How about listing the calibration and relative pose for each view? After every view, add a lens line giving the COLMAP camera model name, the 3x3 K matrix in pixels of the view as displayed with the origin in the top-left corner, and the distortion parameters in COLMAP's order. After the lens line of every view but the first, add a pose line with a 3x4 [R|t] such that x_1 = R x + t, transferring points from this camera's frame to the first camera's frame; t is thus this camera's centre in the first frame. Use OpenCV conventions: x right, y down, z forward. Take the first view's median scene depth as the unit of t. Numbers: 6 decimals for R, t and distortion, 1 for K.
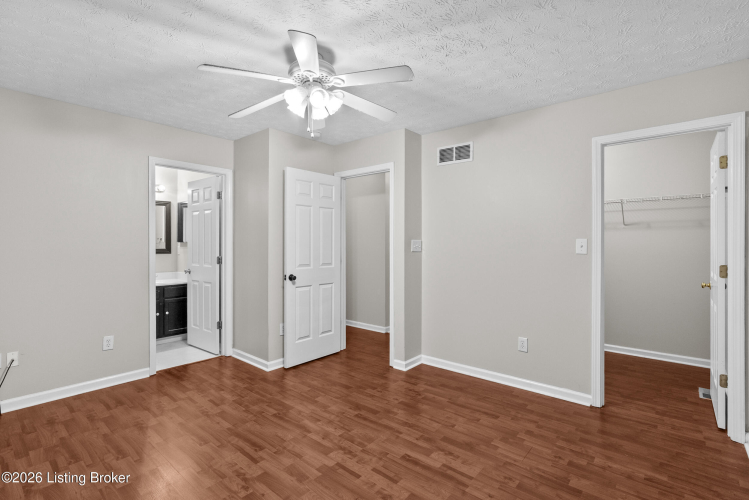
lens RADIAL K [[345.8, 0, 374.9], [0, 345.8, 248.4], [0, 0, 1]] dist [-0.008498, 0.003566]
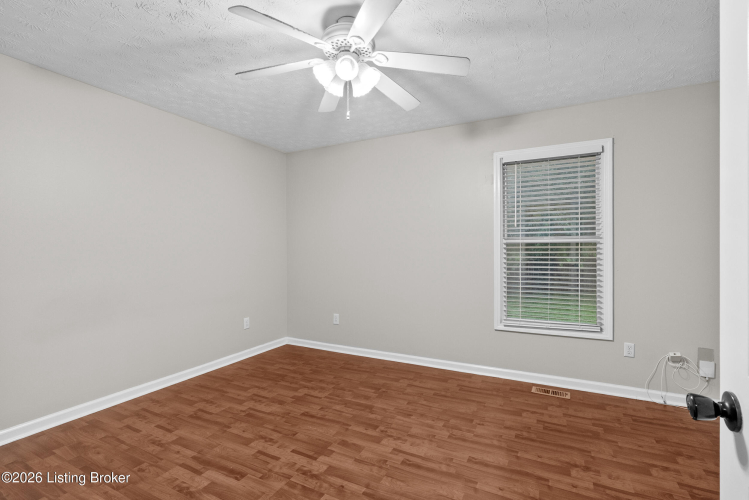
lens RADIAL K [[345.8, 0, 374.5], [0, 345.8, 248.1], [0, 0, 1]] dist [-0.008498, 0.003566]
pose [[-0.974911, 0.002927, -0.222577, -0.052946], [0.000898, 0.999957, 0.009218, 0.004020], [0.222594, 0.008787, -0.974872, 1.944972]]
